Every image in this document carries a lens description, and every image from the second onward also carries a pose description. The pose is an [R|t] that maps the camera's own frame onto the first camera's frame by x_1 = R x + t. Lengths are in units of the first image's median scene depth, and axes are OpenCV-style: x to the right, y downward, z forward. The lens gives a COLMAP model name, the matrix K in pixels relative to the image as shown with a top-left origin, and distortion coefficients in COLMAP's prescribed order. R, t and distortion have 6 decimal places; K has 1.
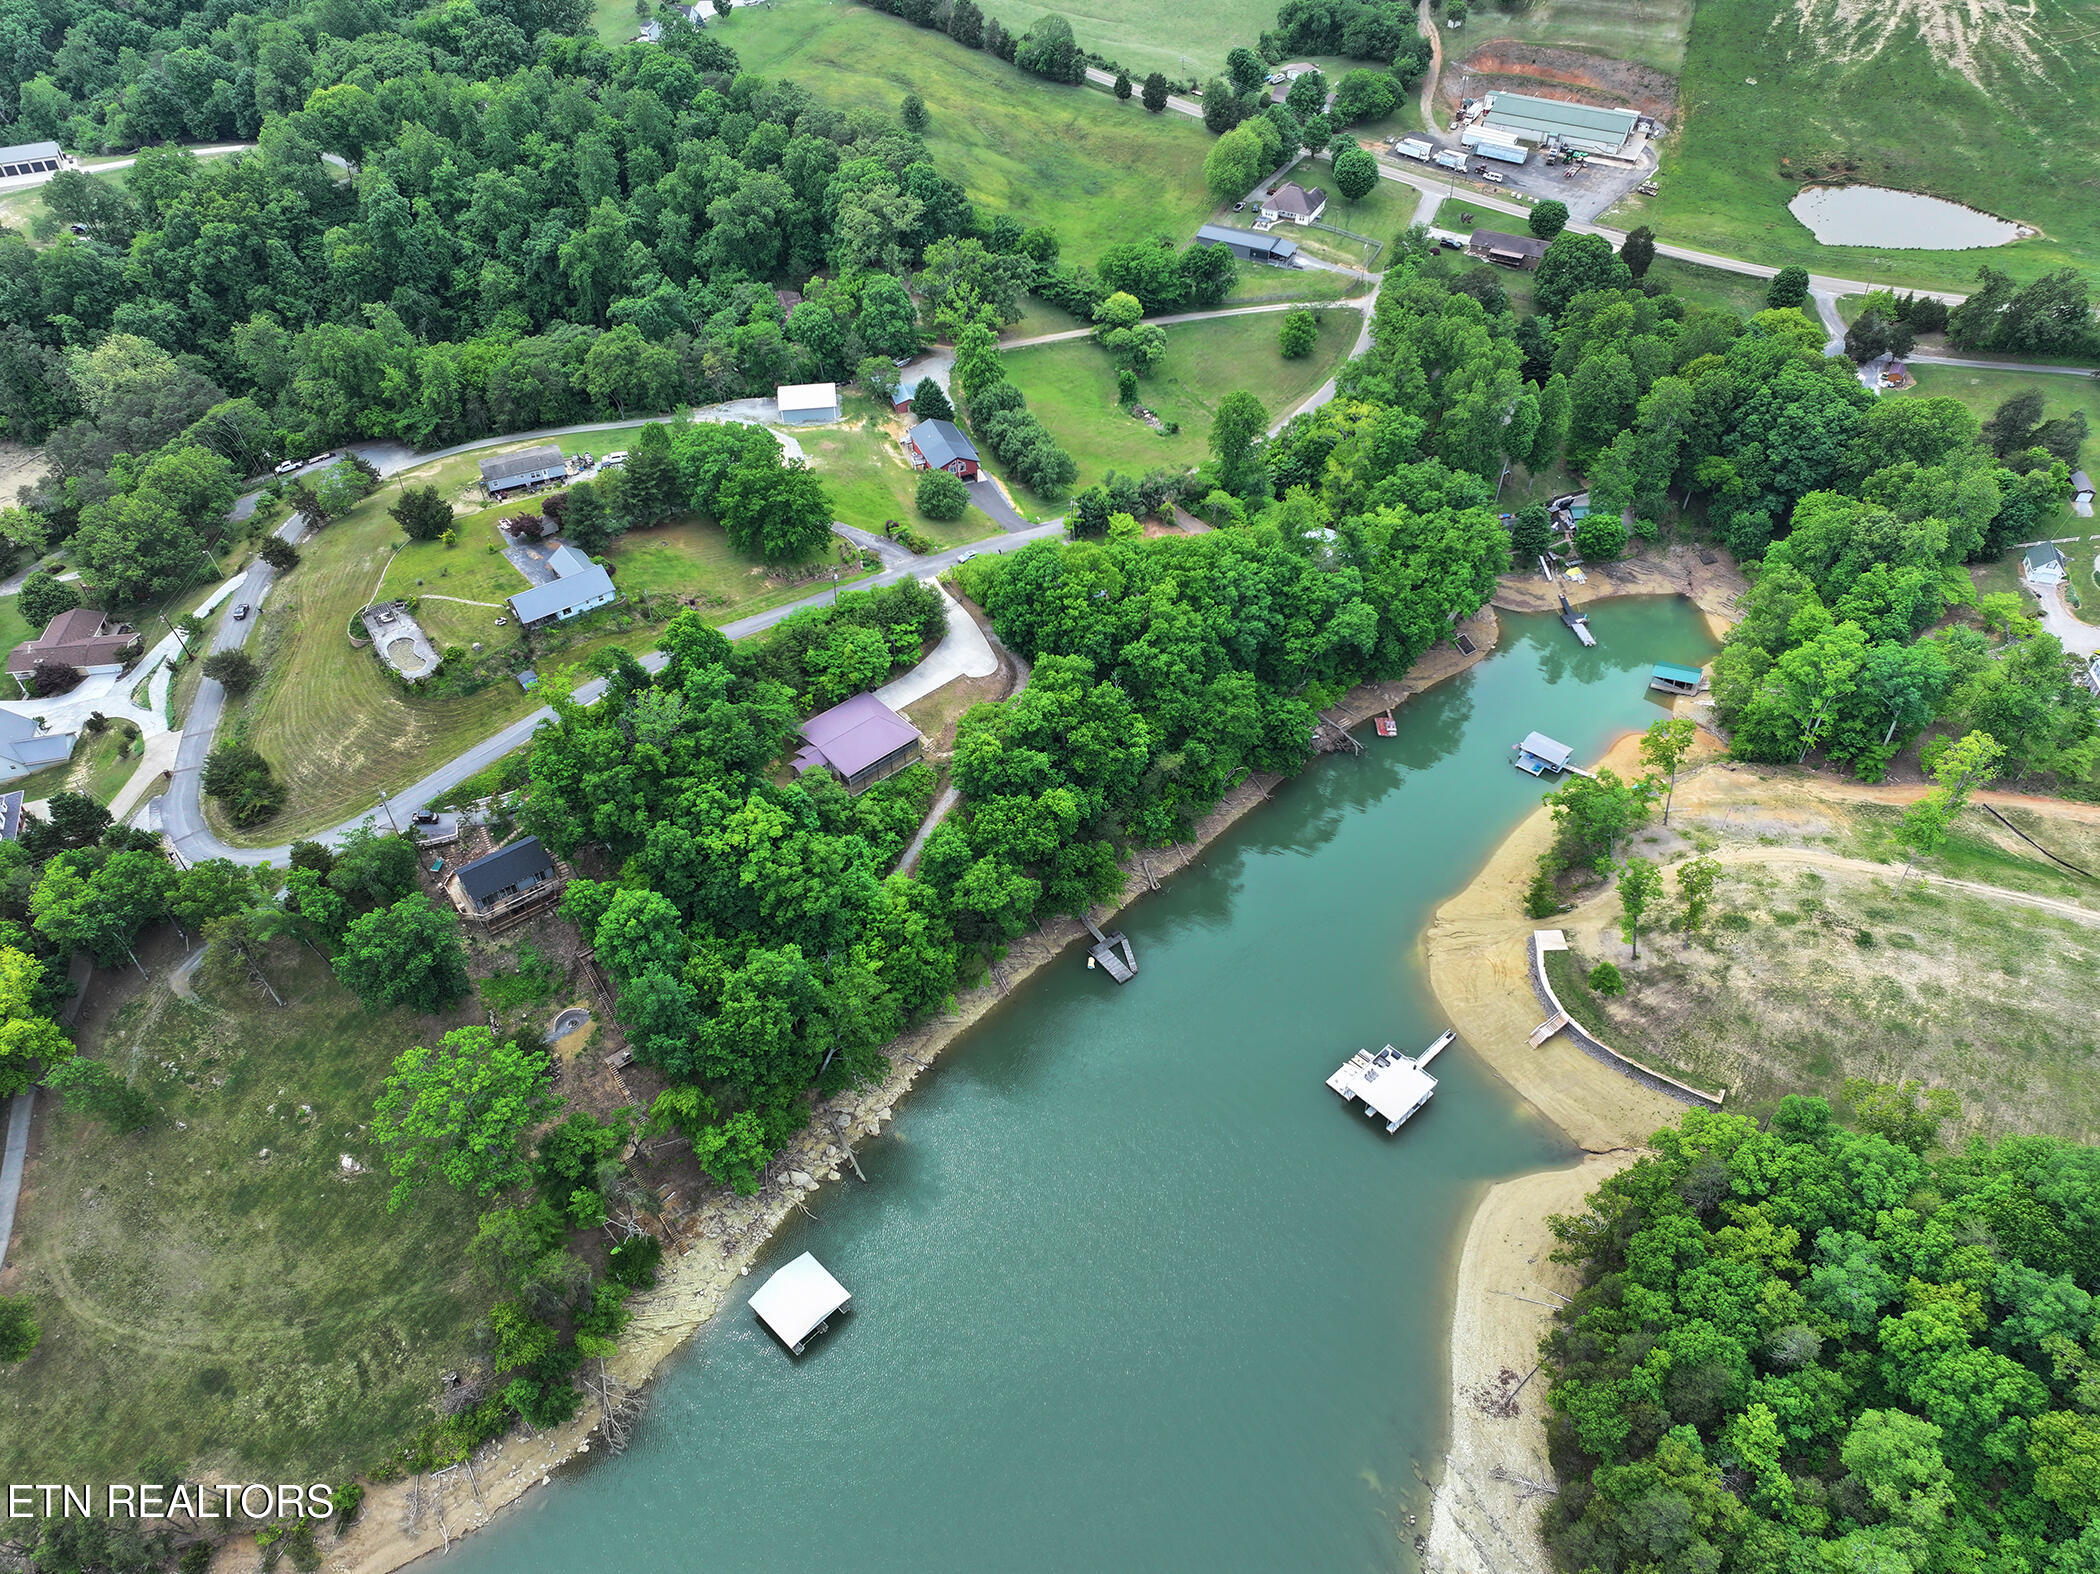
lens RADIAL K [[1479.1, 0, 1060.5], [0, 1479.1, 777.5], [0, 0, 1]] dist [0.008649, -0.000357]
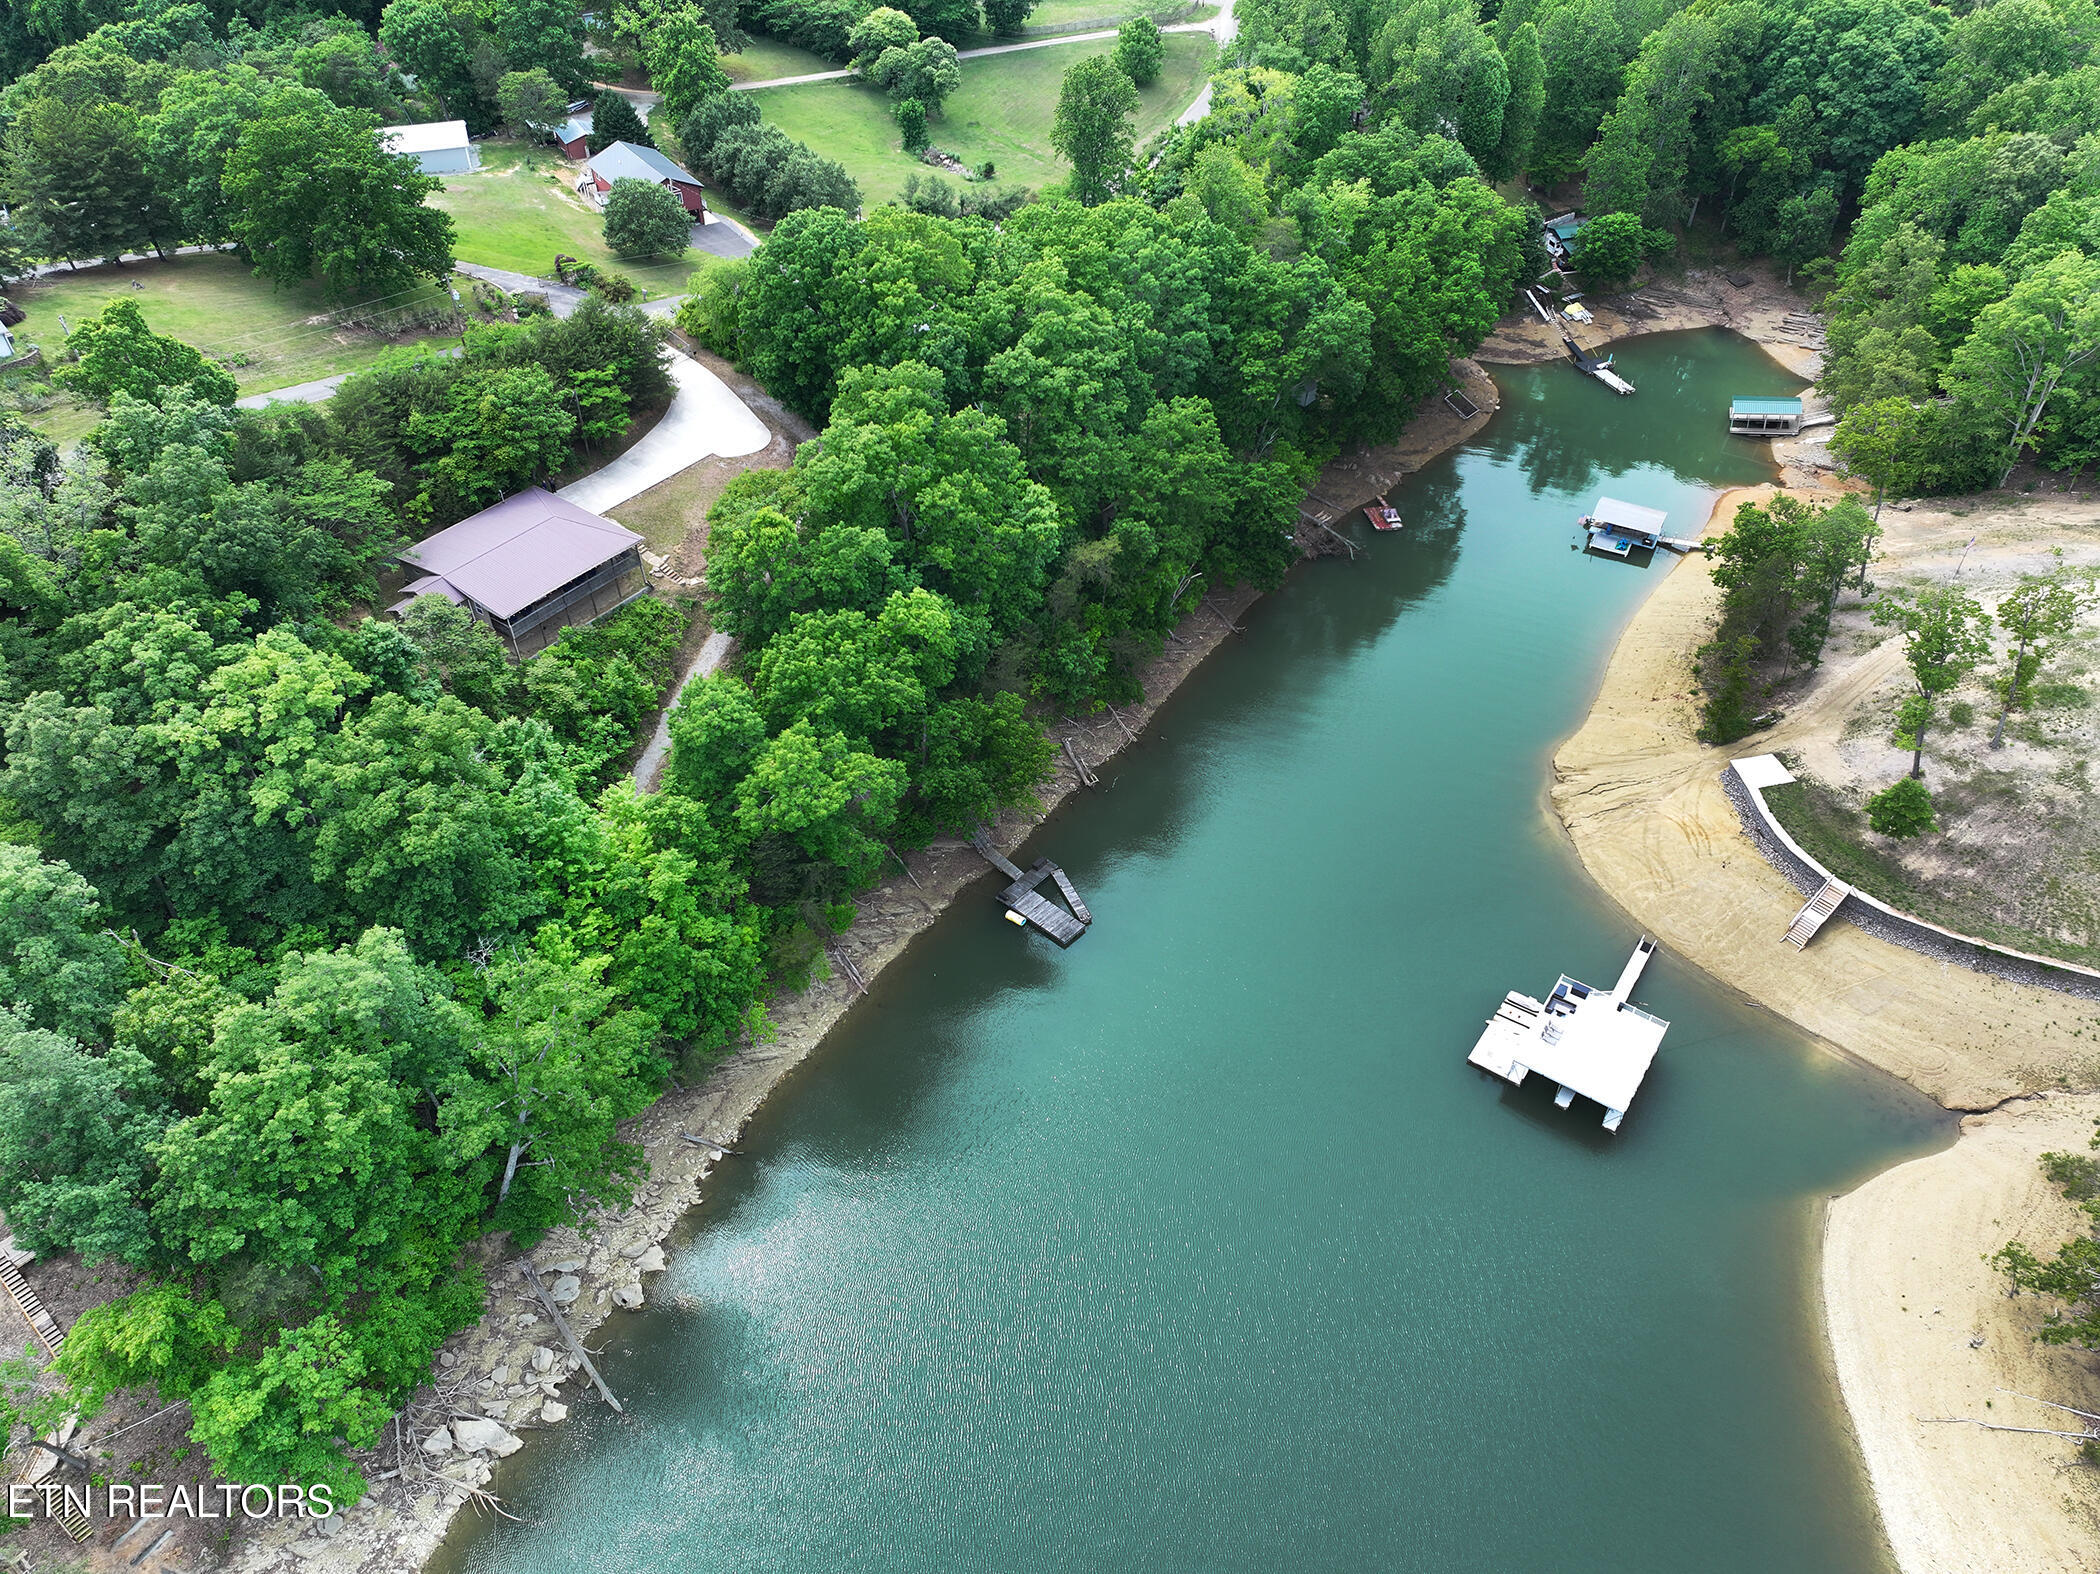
lens RADIAL K [[1479.1, 0, 1060.5], [0, 1479.1, 777.5], [0, 0, 1]] dist [0.008649, -0.000357]
pose [[0.982285, -0.125268, 0.139370, -0.031221], [0.129142, 0.991443, -0.019078, 0.088794], [-0.135788, 0.036738, 0.990057, 0.455023]]
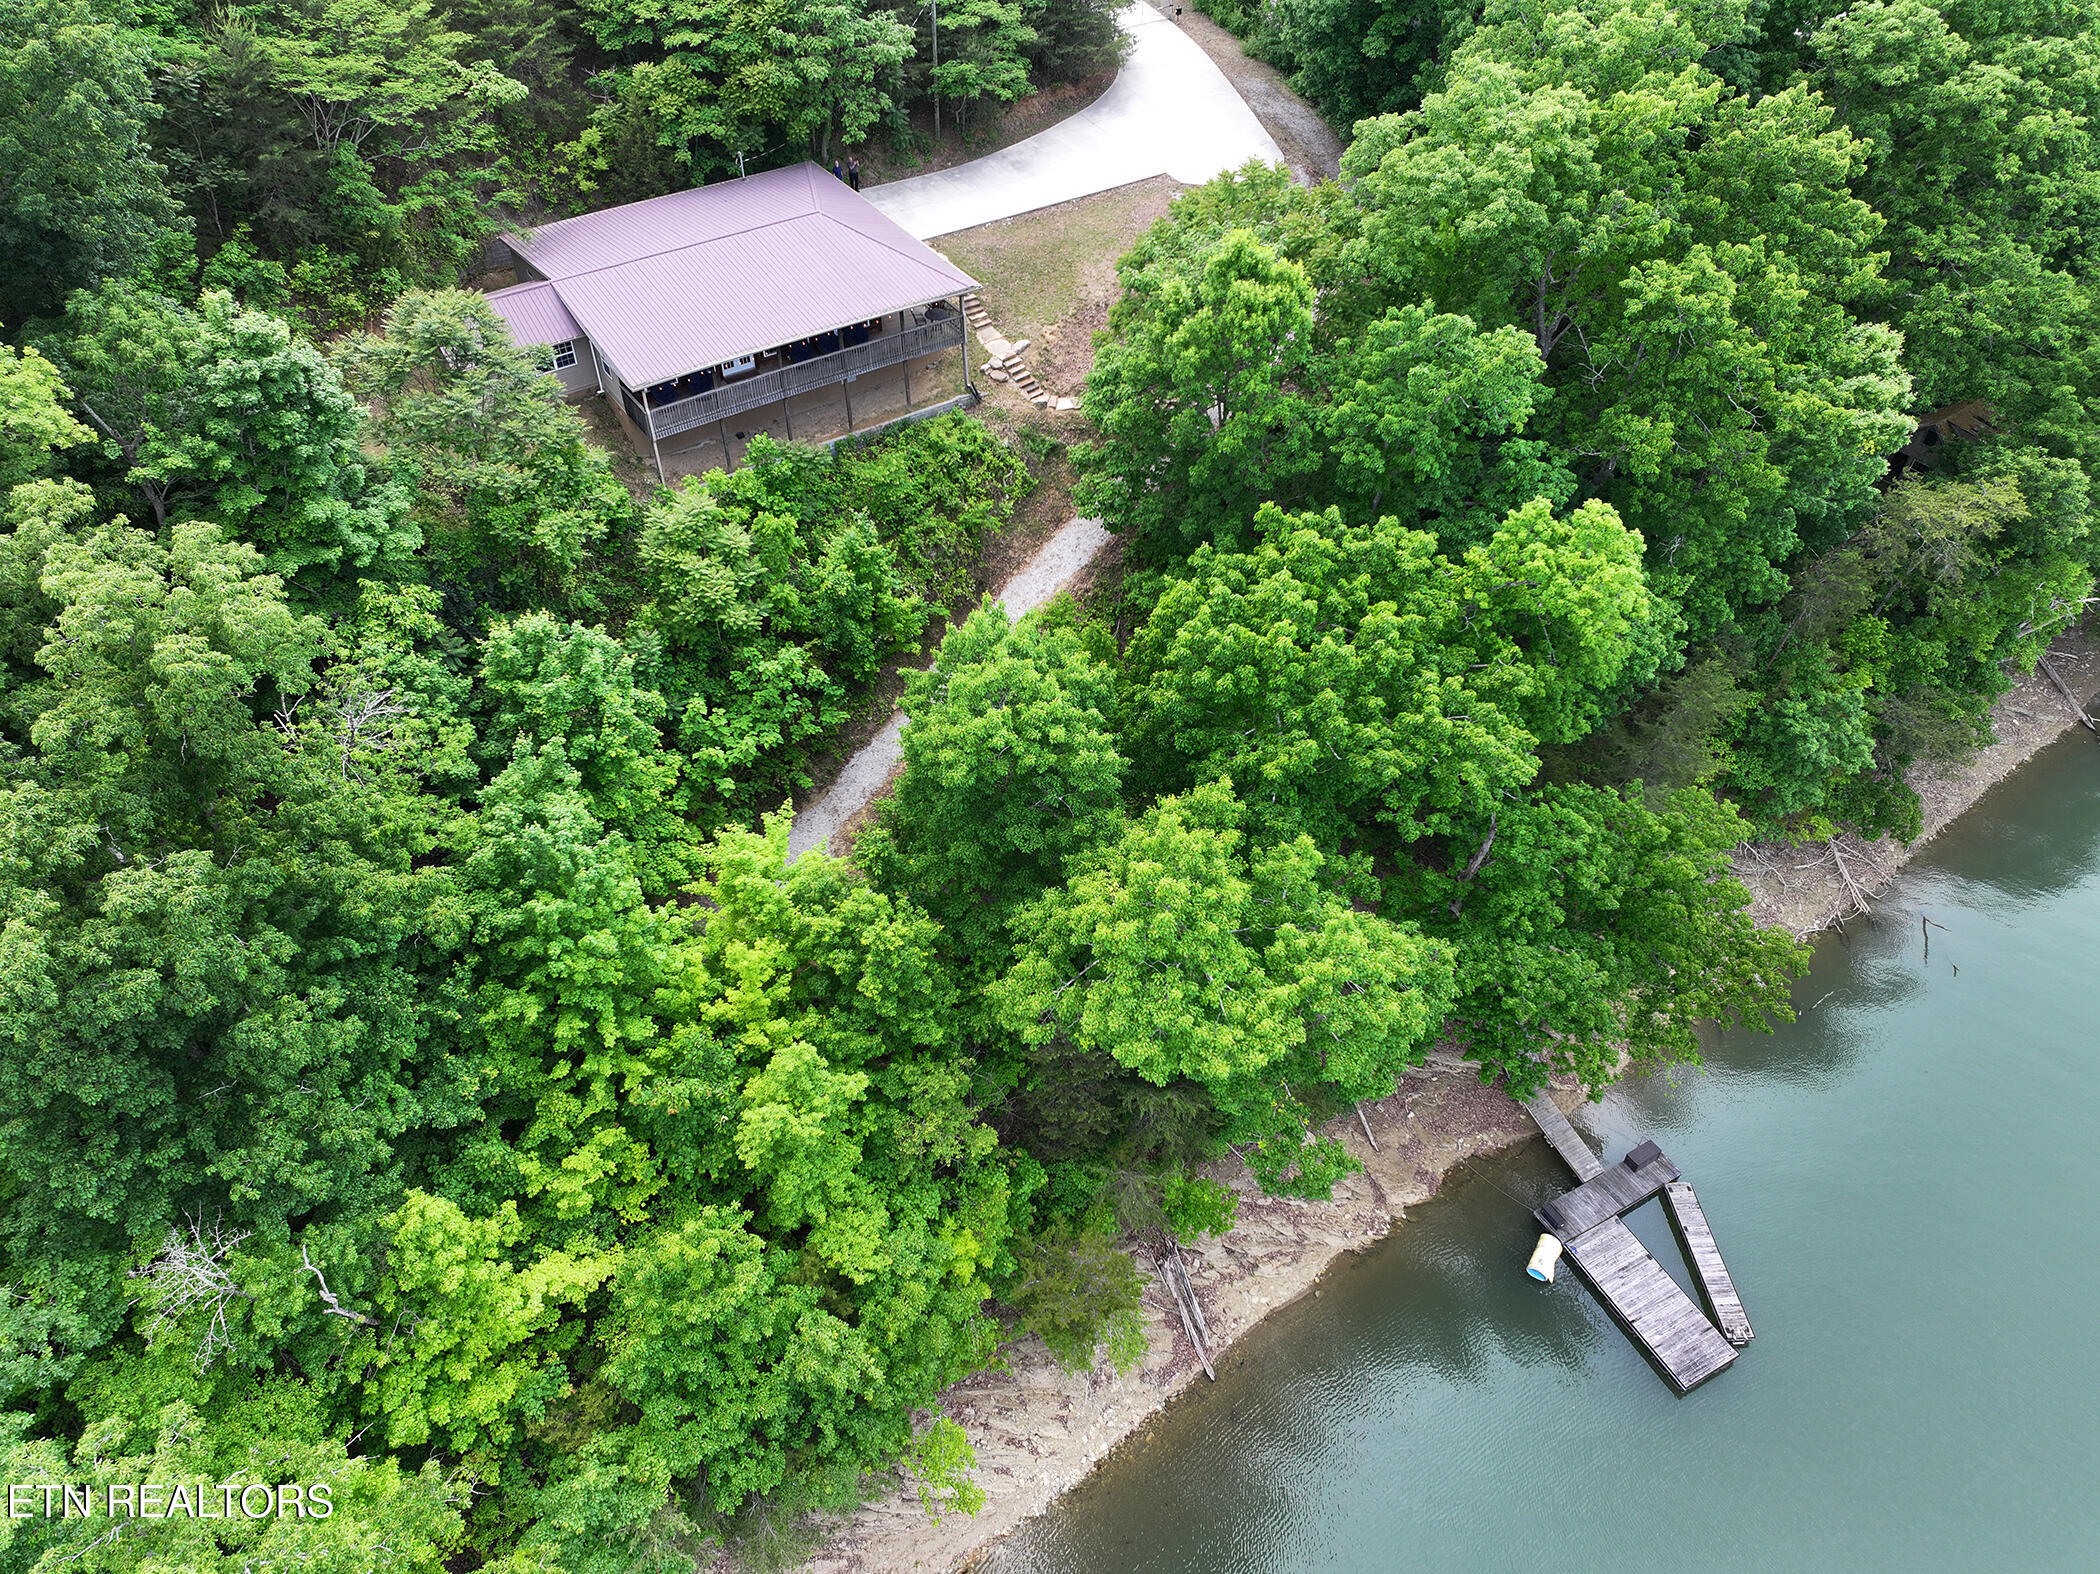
lens RADIAL K [[1479.1, 0, 1060.5], [0, 1479.1, 777.5], [0, 0, 1]] dist [0.008649, -0.000357]
pose [[0.987762, 0.110513, -0.110061, -0.044039], [-0.108352, 0.993787, 0.025450, 0.046470], [0.112190, -0.013213, 0.993599, 0.764634]]
